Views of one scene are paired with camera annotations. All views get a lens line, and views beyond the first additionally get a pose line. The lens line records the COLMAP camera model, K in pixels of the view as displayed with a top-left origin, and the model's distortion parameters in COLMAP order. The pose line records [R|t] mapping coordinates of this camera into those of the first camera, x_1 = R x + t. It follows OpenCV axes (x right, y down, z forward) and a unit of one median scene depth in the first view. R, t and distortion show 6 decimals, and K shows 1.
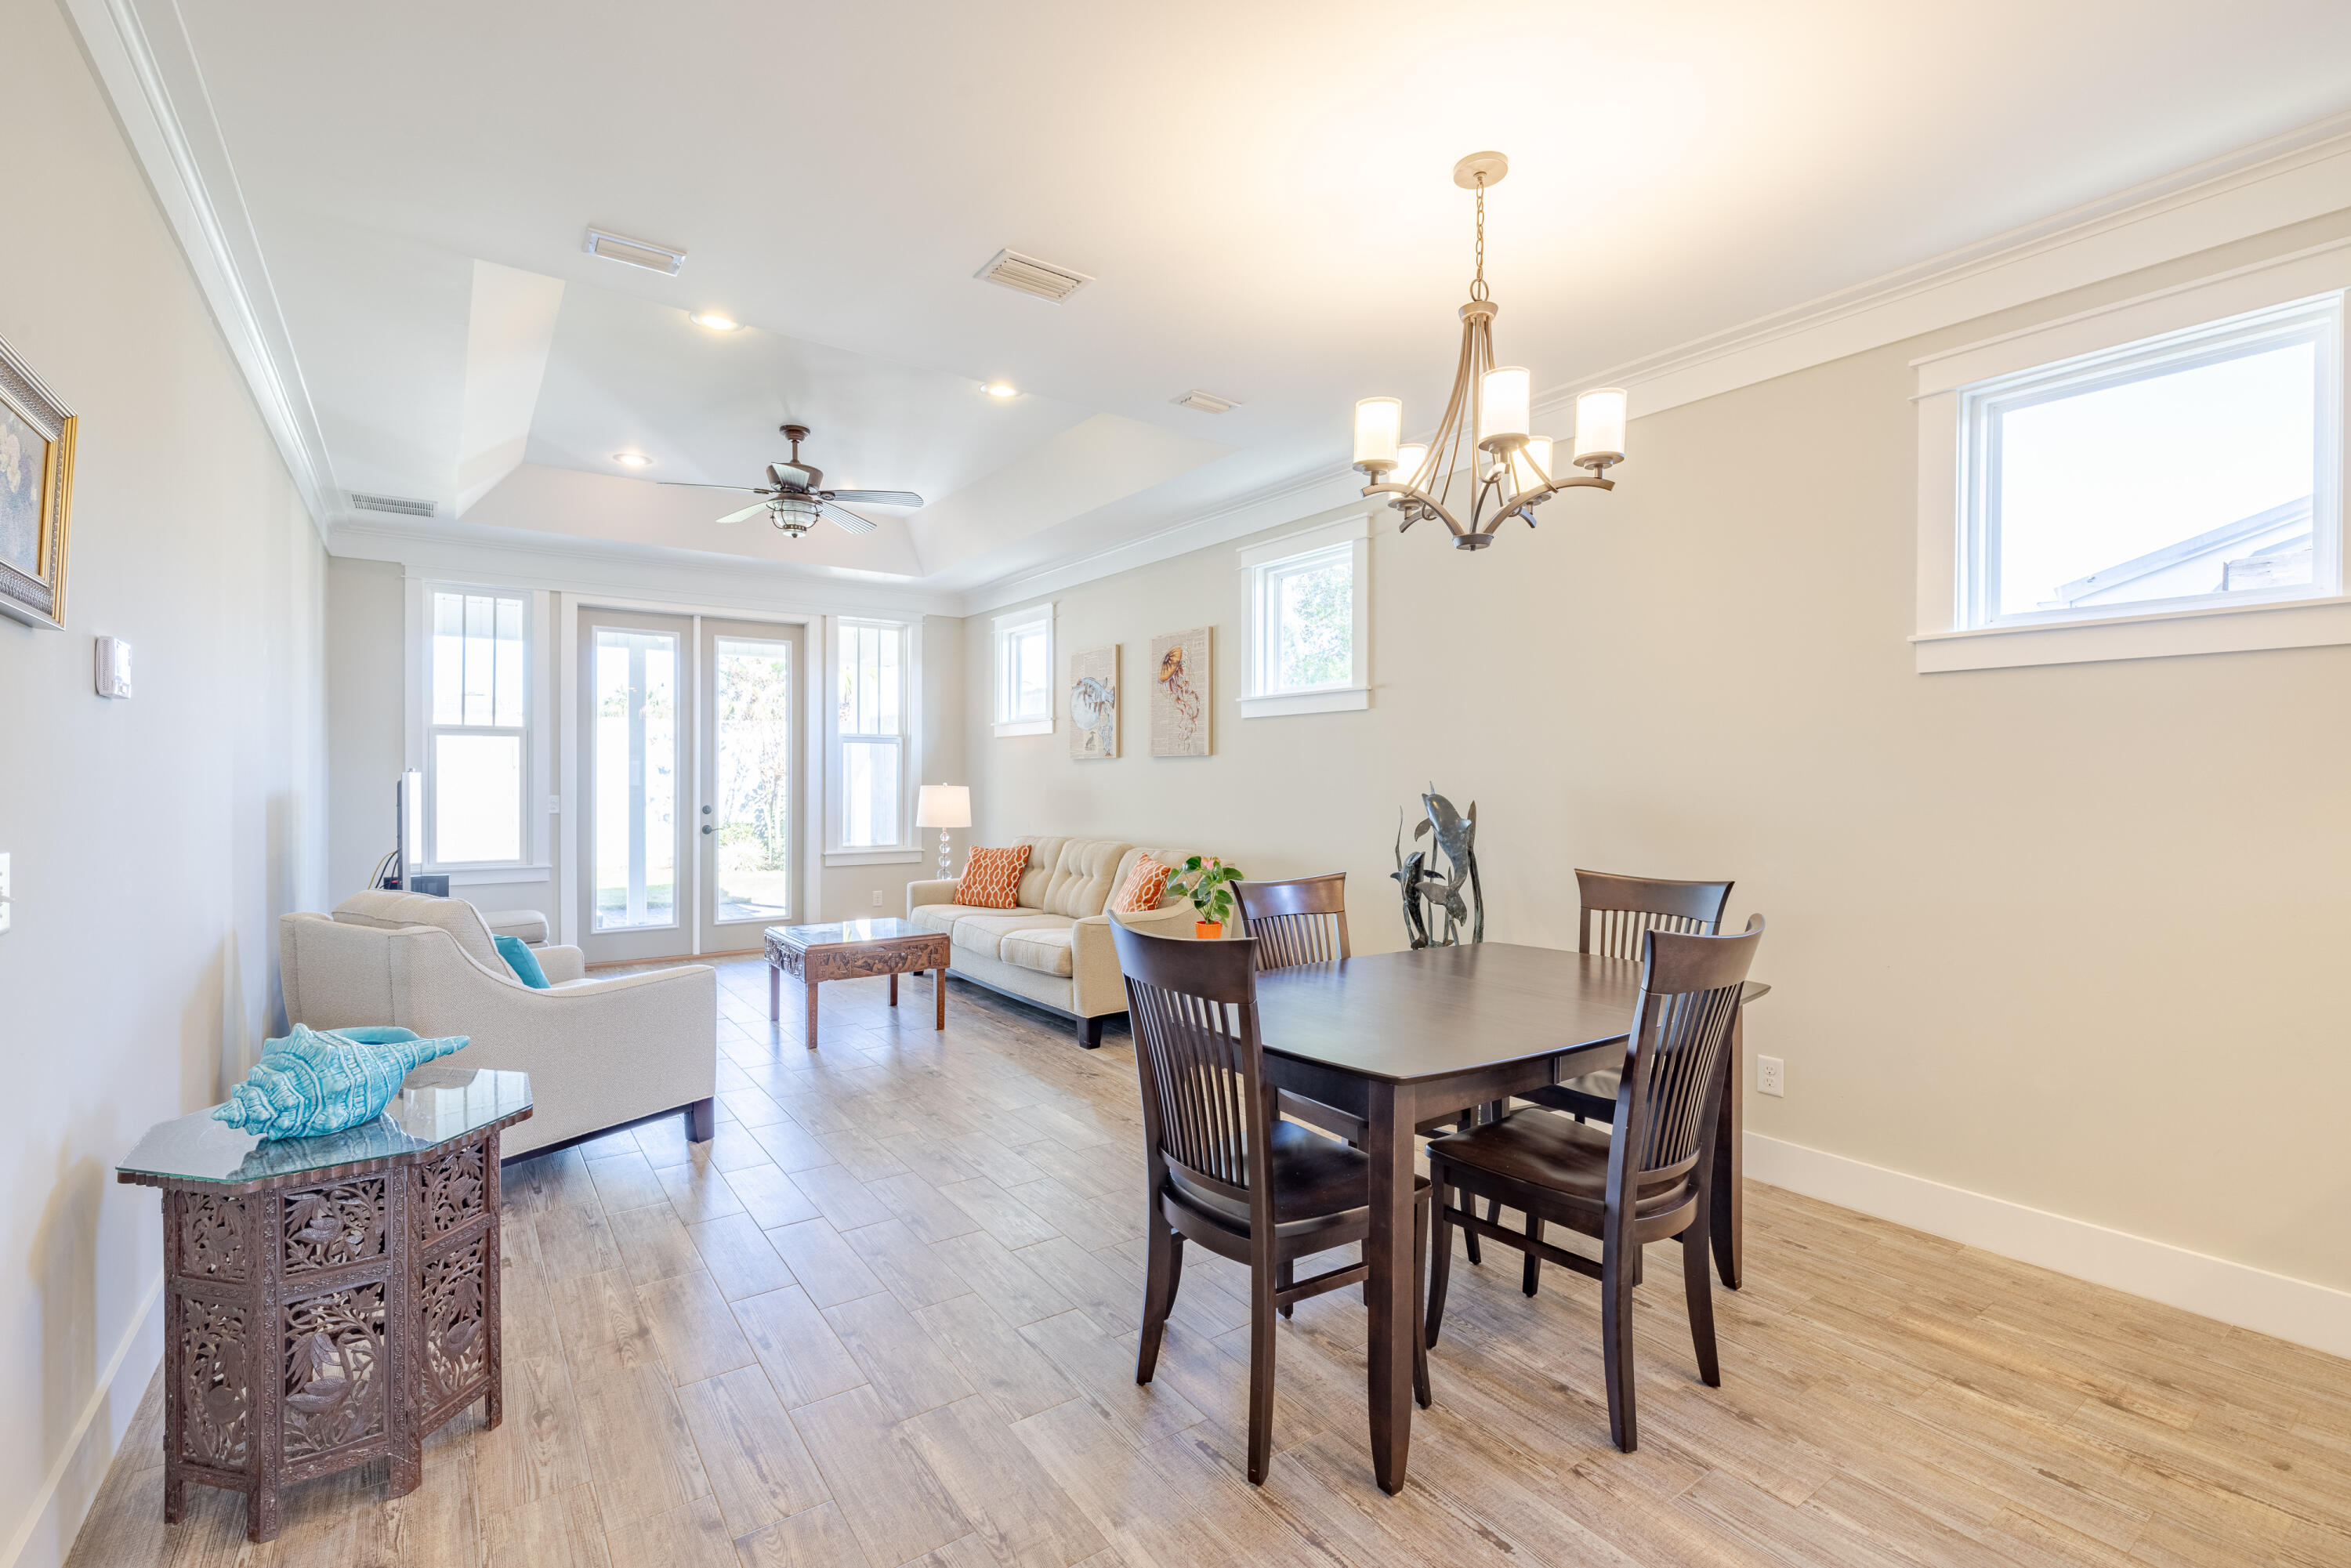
lens RADIAL K [[1018.9, 0, 1110.3], [0, 1018.9, 780.2], [0, 0, 1]] dist [0.001343, 0.000387]
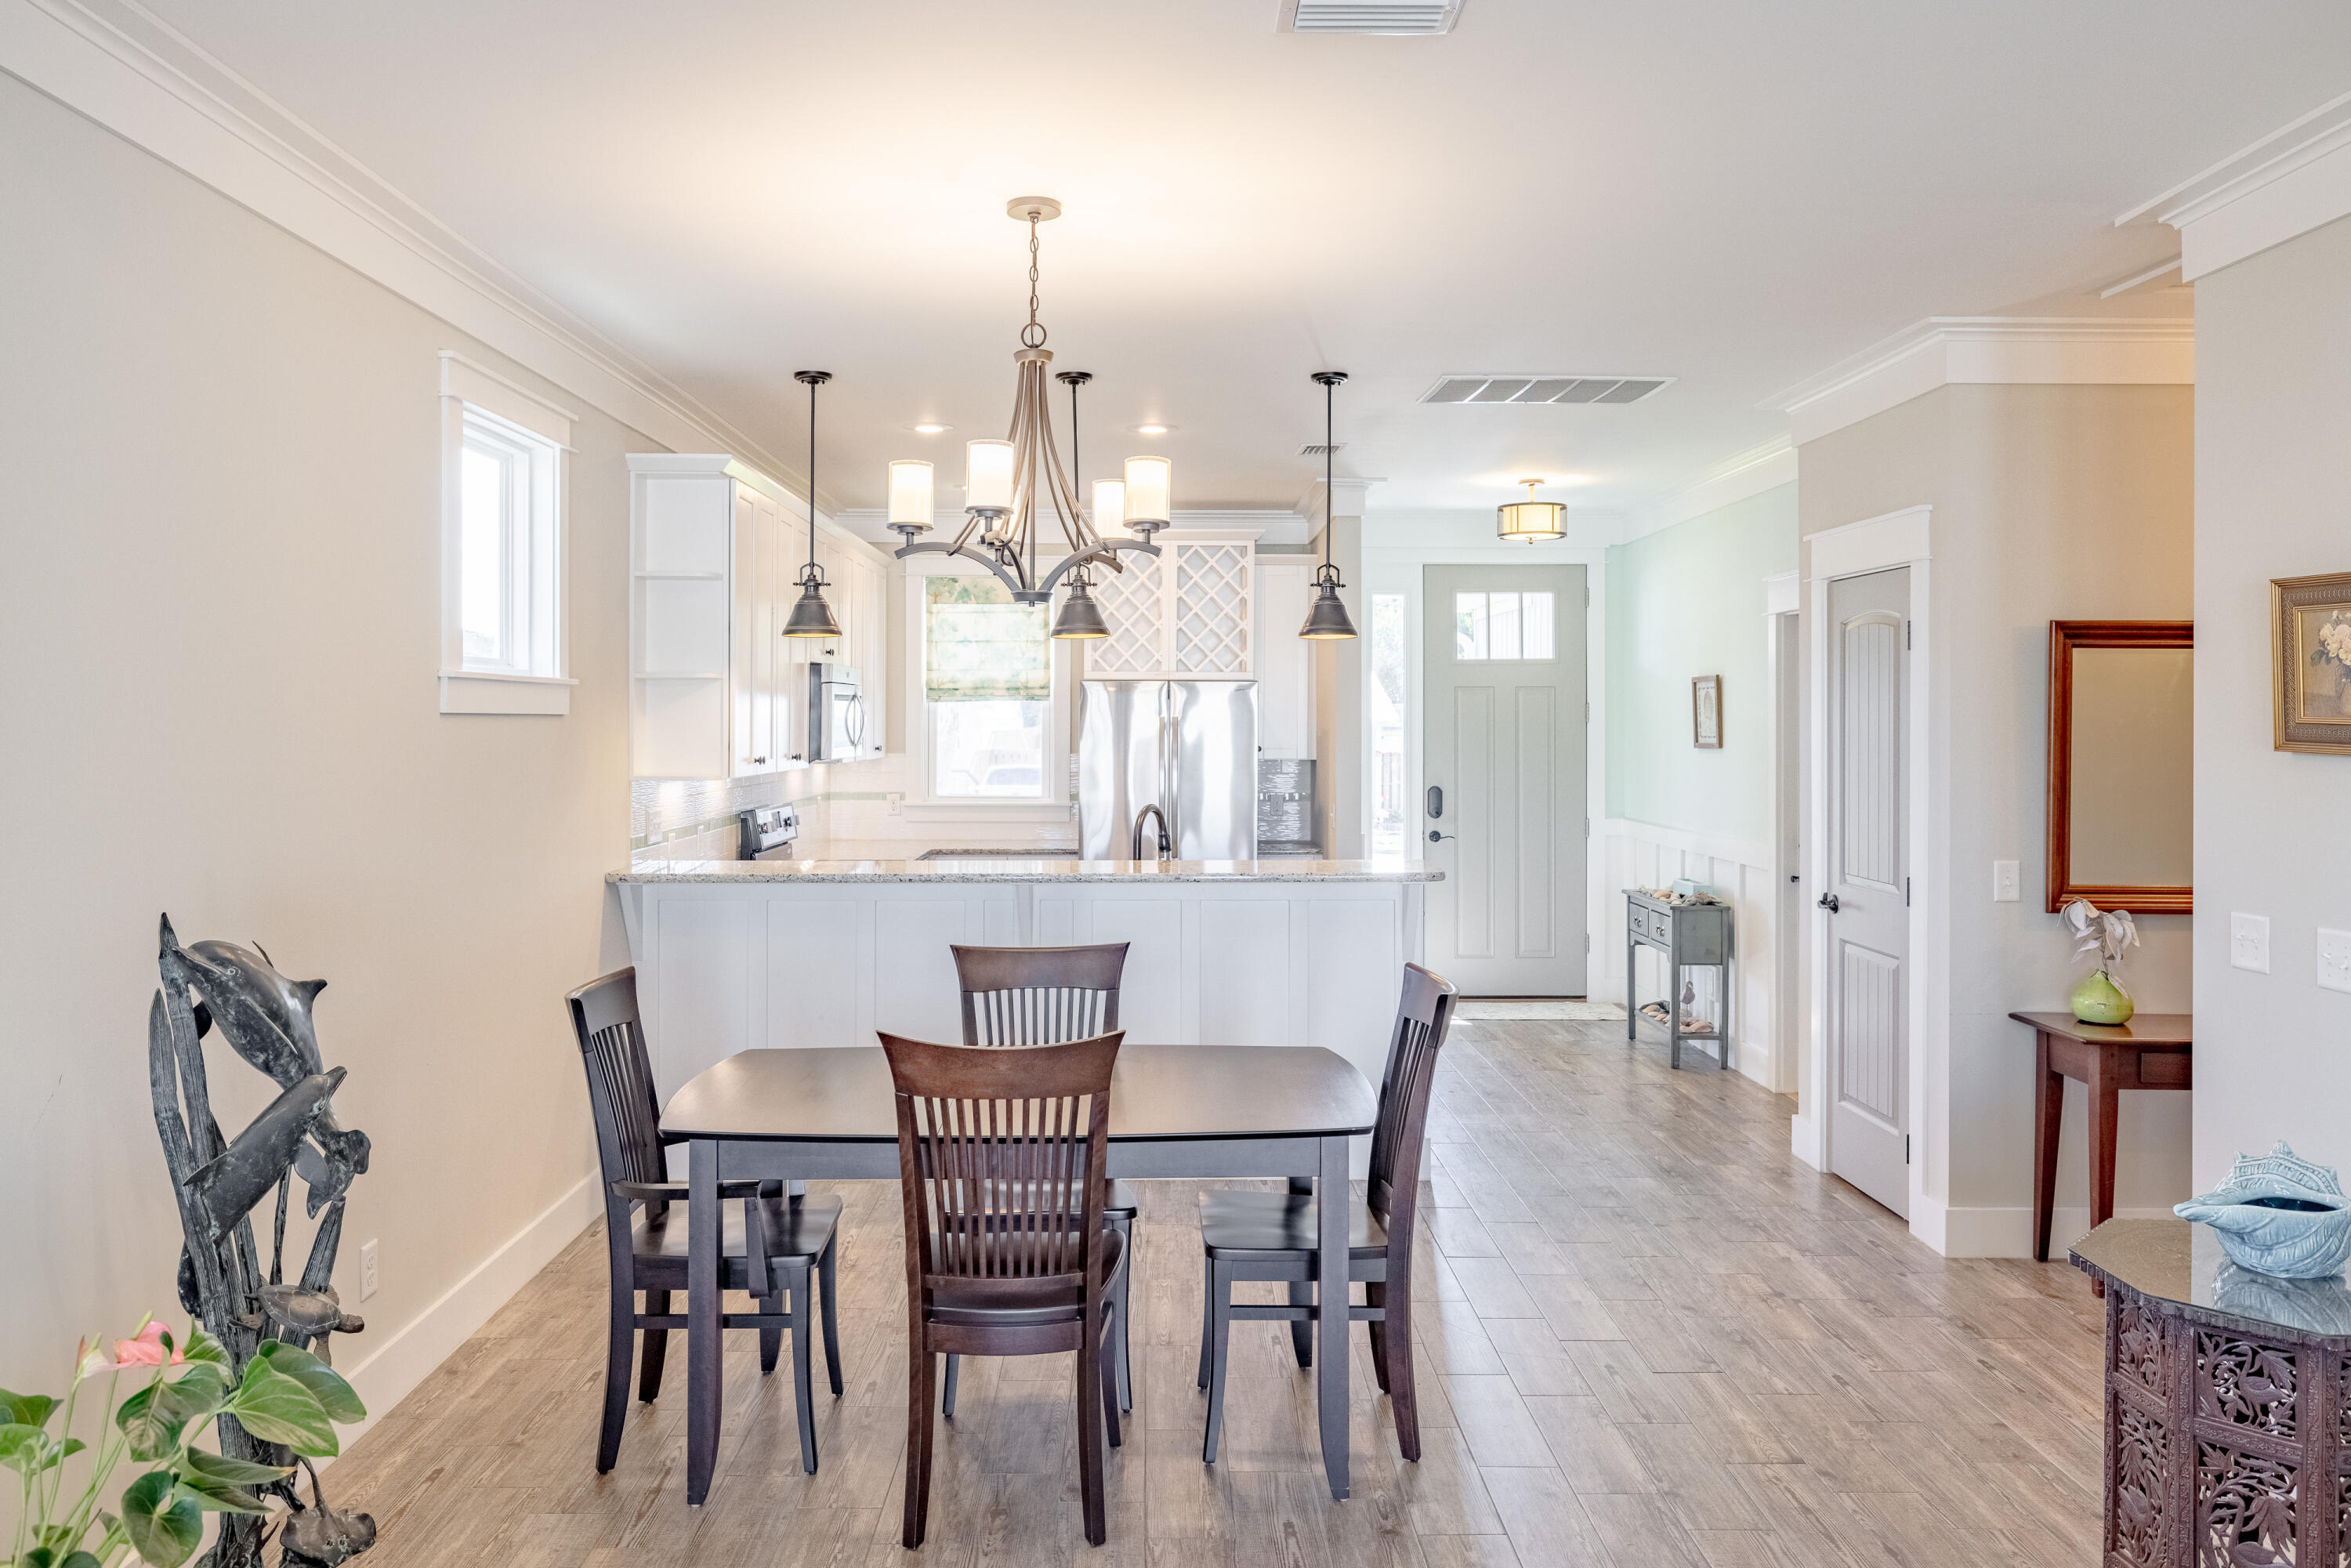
lens RADIAL K [[1671.2, 0, 1156.8], [0, 1671.2, 713.5], [0, 0, 1]] dist [-0.013205, 0.010858]
pose [[-0.836277, -0.001959, 0.548304, -0.249309], [-0.002352, 0.999997, -0.000015, -0.054471], [-0.548303, -0.001302, -0.836279, 0.951955]]
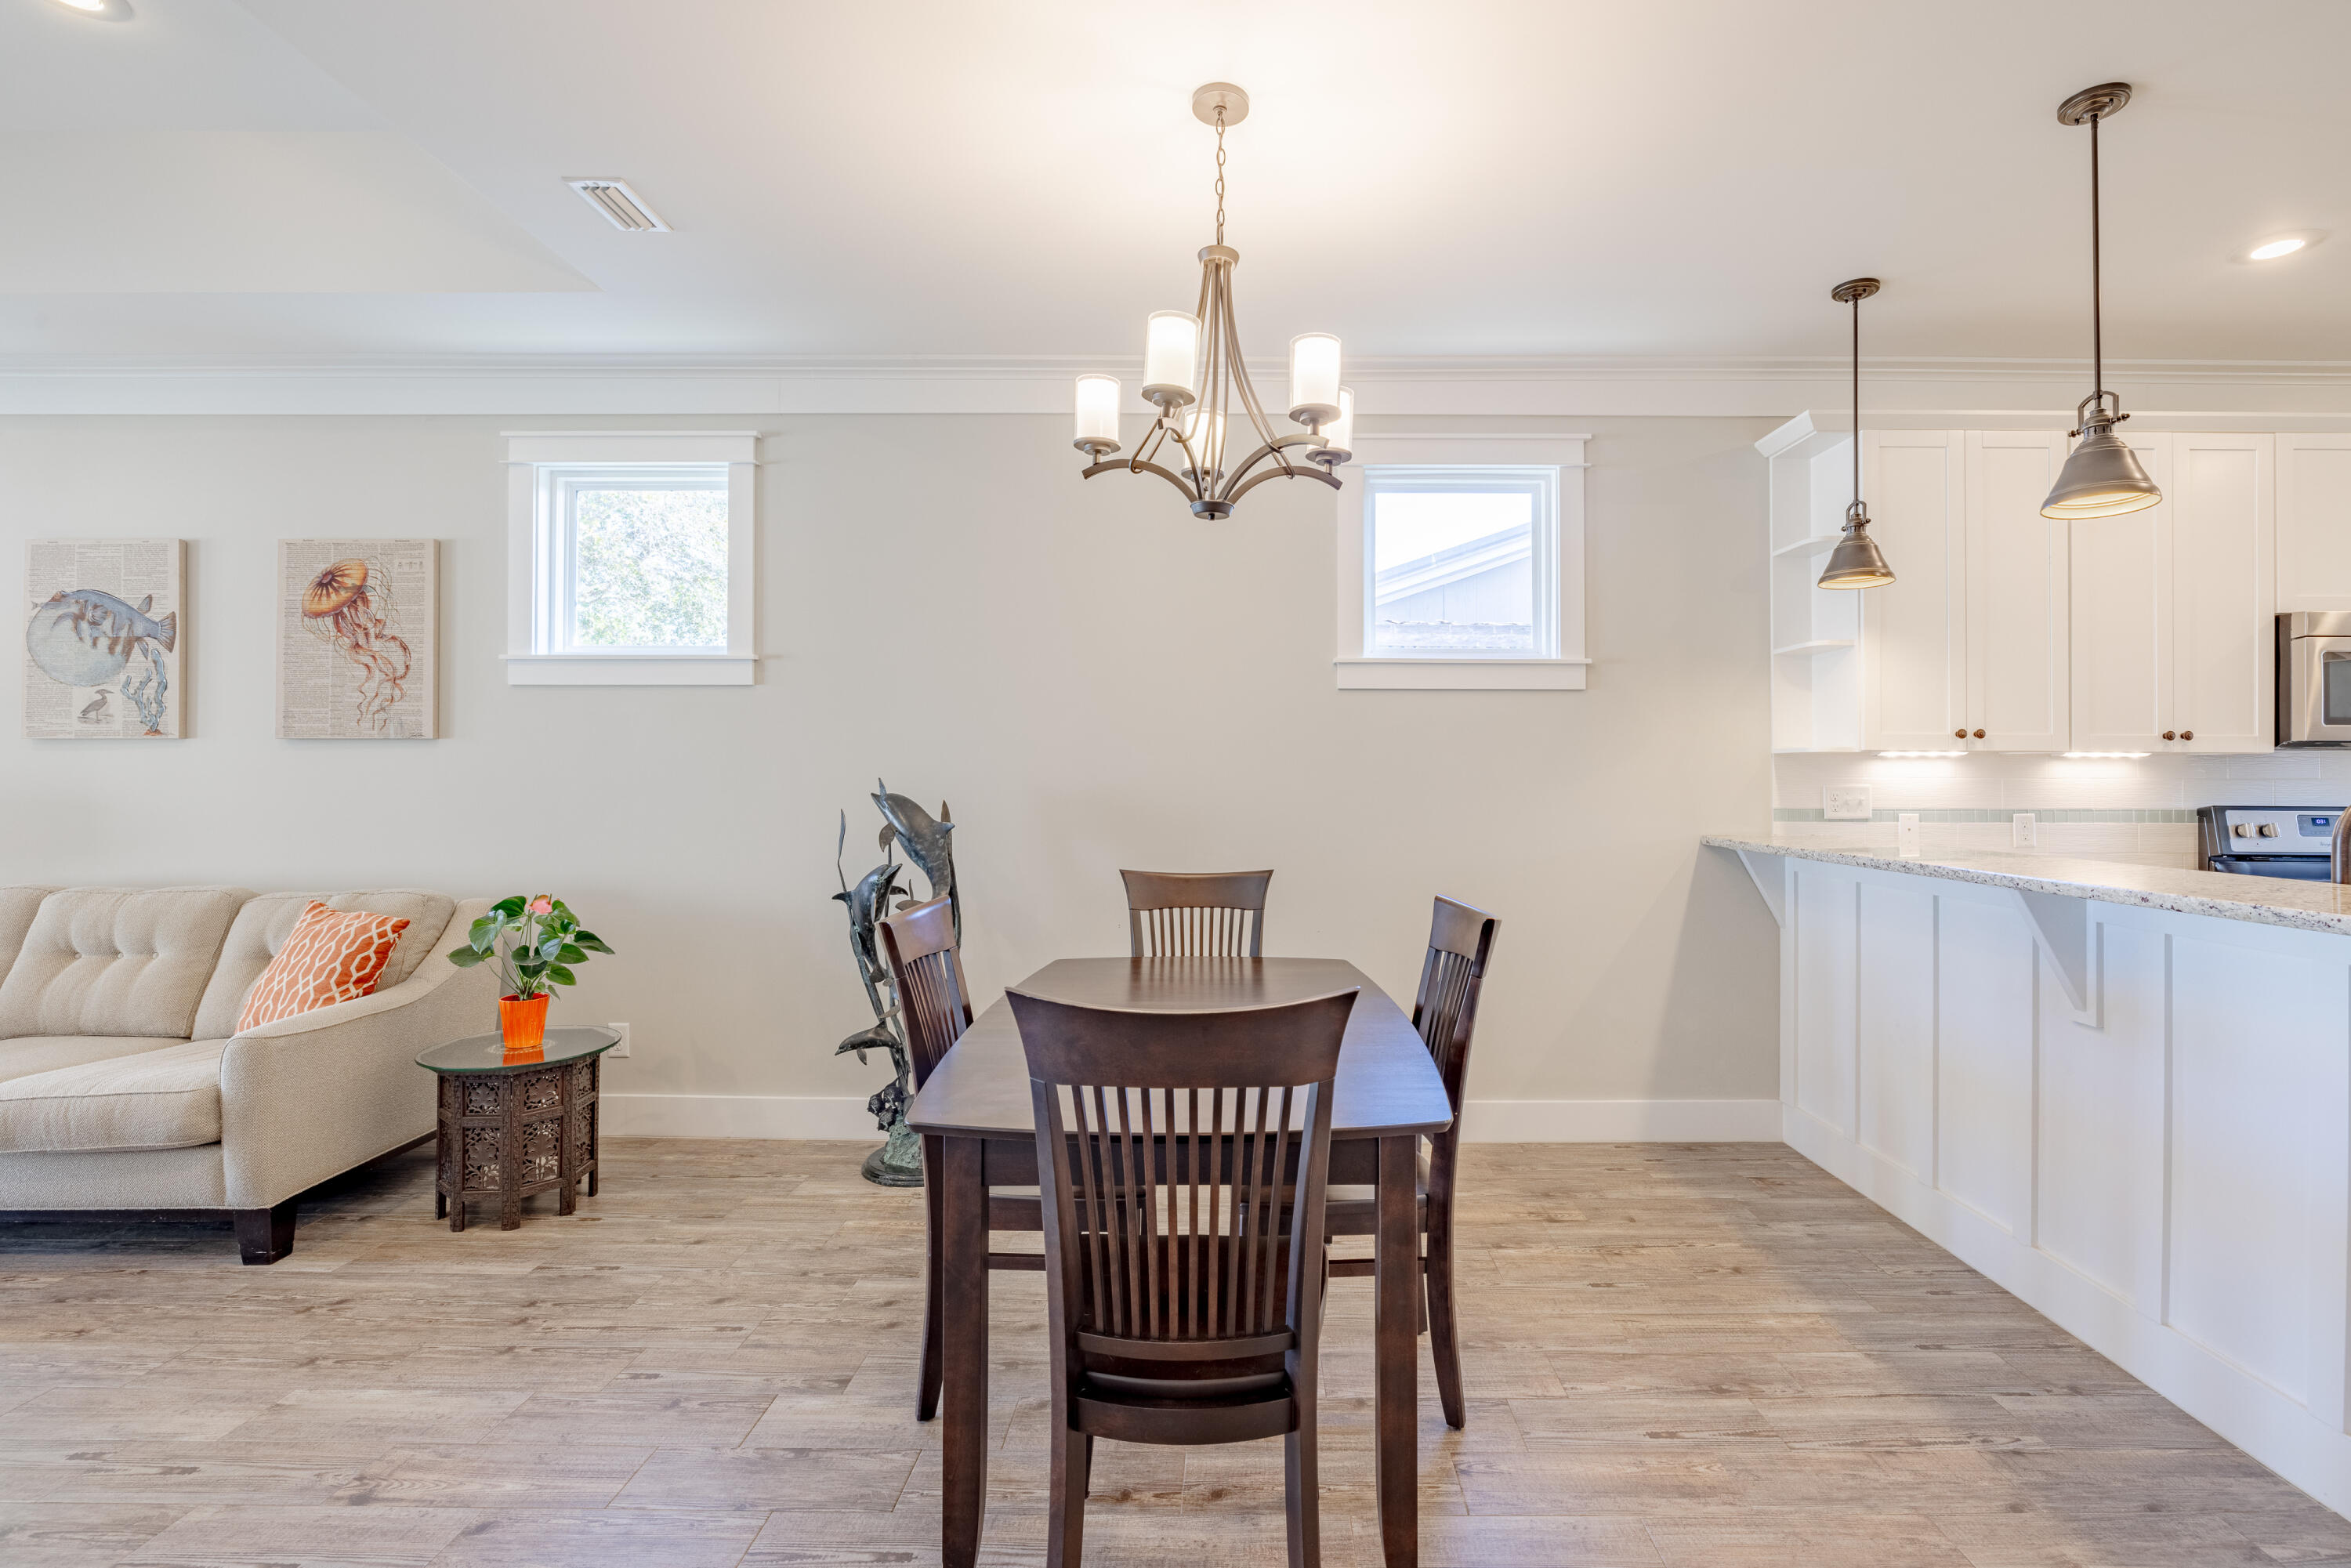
lens RADIAL K [[1069.1, 0, 1245.5], [0, 1069.1, 765.0], [0, 0, 1]] dist [-0.007799, 0.001336]
pose [[0.554198, 0.007028, 0.832355, -0.174721], [0.001644, 0.999953, -0.009538, -0.000613], [-0.832383, 0.006654, 0.554160, 0.196321]]
